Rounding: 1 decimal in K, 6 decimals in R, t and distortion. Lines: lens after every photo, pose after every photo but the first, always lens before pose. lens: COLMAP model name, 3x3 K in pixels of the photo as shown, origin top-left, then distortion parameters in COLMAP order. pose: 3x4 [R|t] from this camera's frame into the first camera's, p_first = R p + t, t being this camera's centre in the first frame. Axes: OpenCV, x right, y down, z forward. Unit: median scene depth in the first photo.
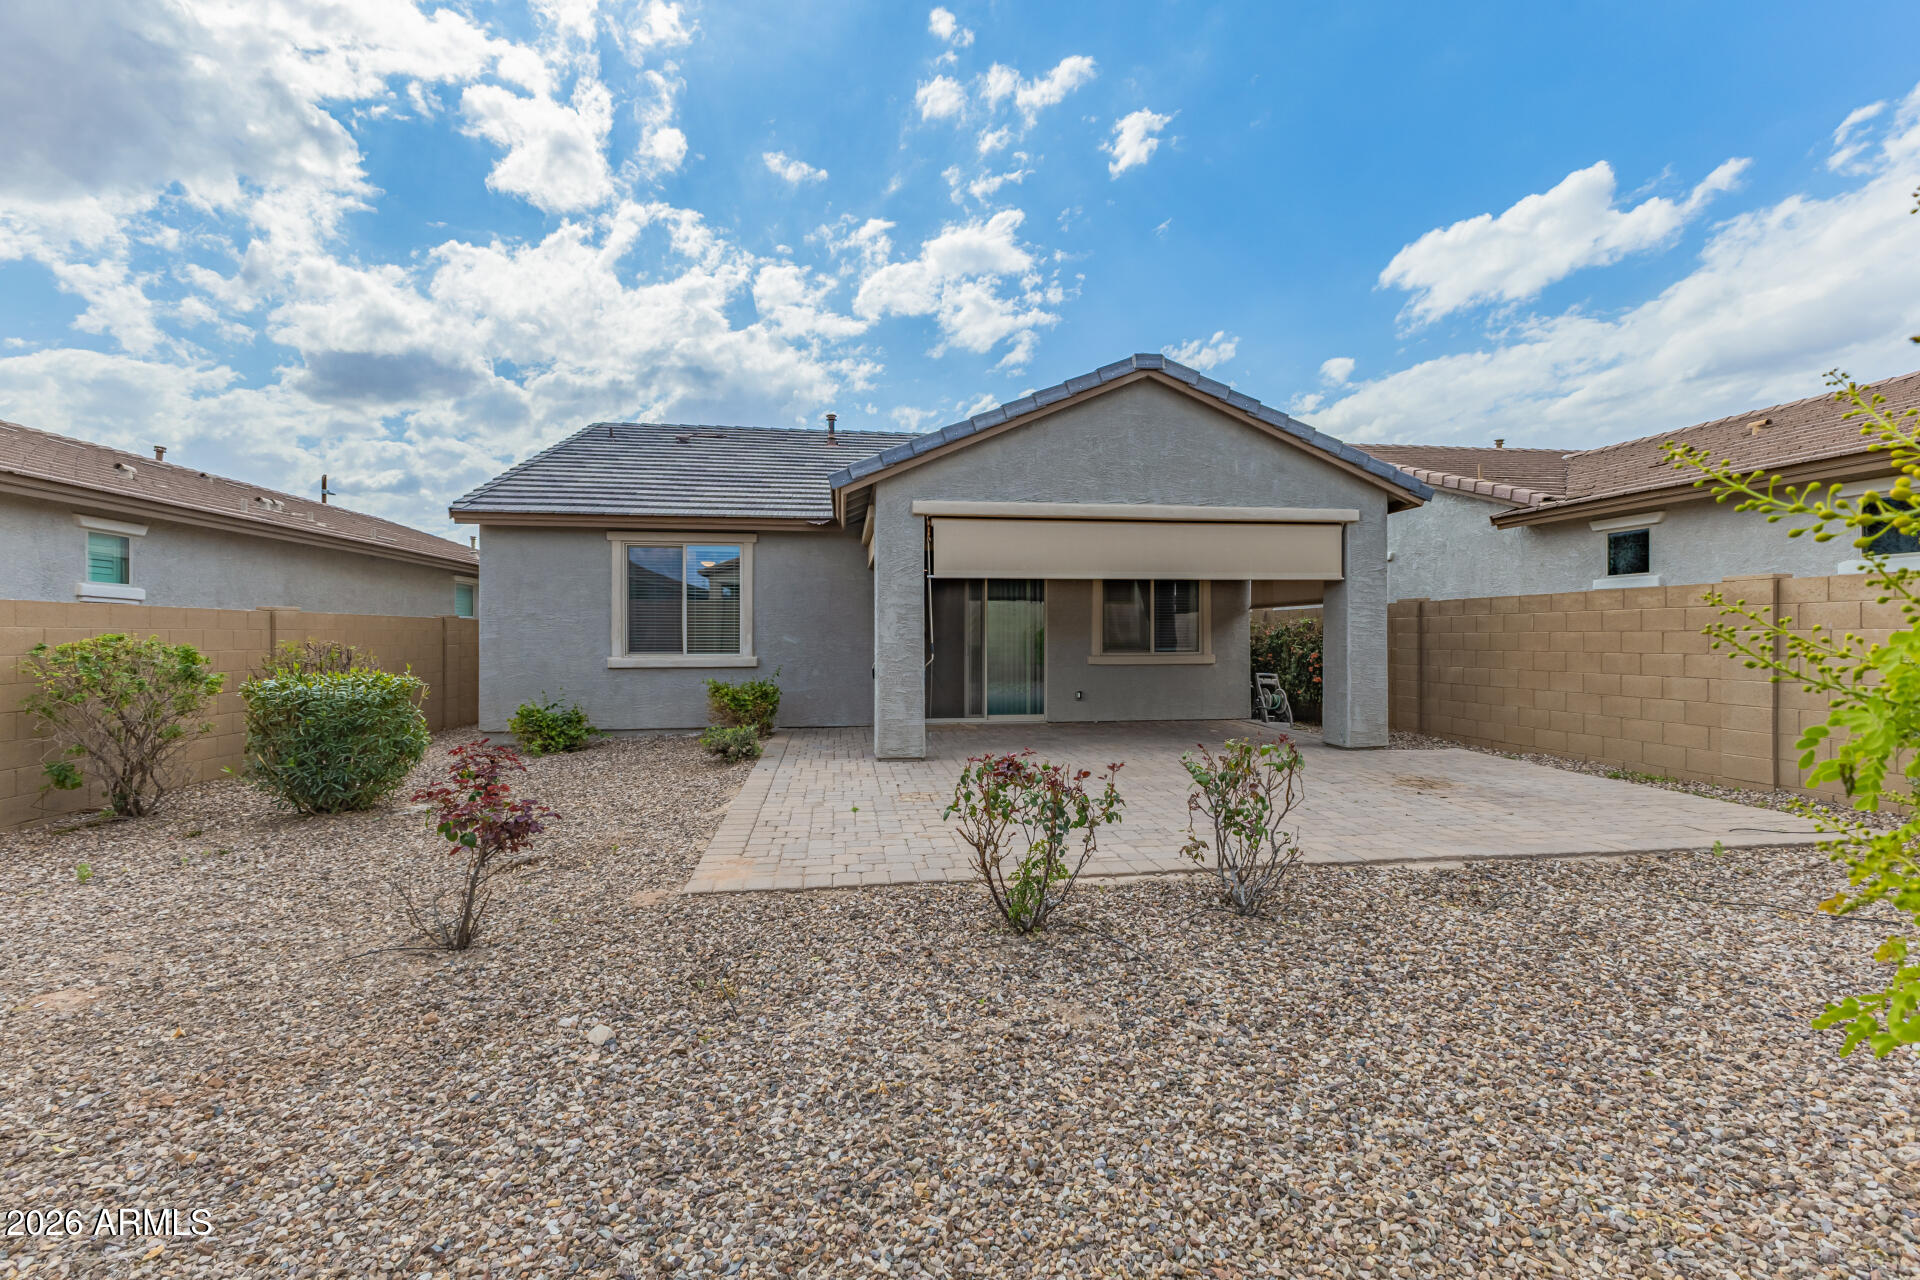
lens RADIAL K [[835.3, 0, 963.5], [0, 835.3, 638.4], [0, 0, 1]] dist [0.008816, -0.000631]
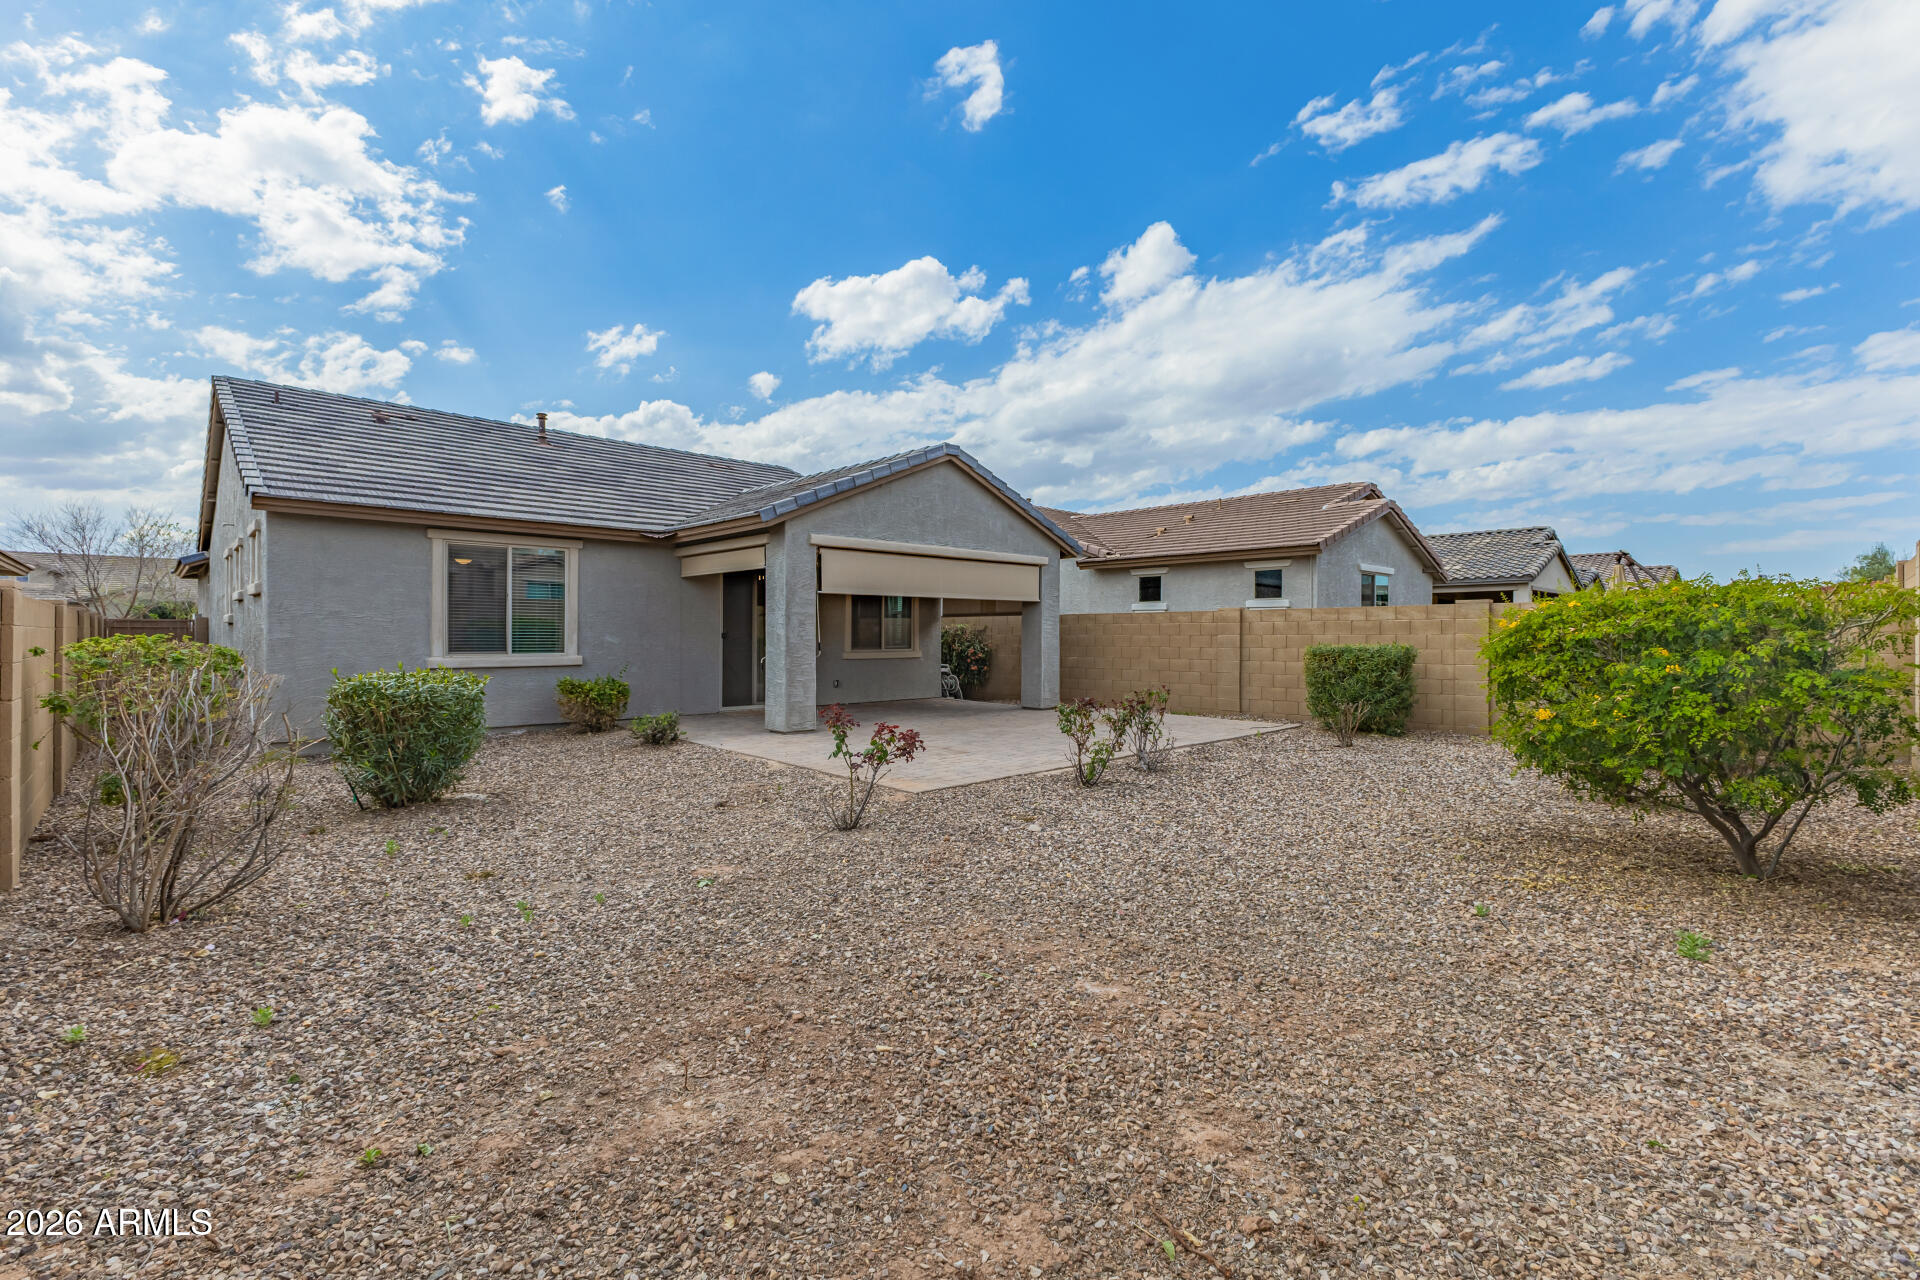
lens RADIAL K [[835.3, 0, 939.5], [0, 835.3, 638.8], [0, 0, 1]] dist [0.008816, -0.000631]
pose [[0.822909, 0.001513, 0.568171, -0.517855], [-0.001207, 0.999999, -0.000915, 0.000983], [-0.568171, 0.000067, 0.822910, -0.158051]]
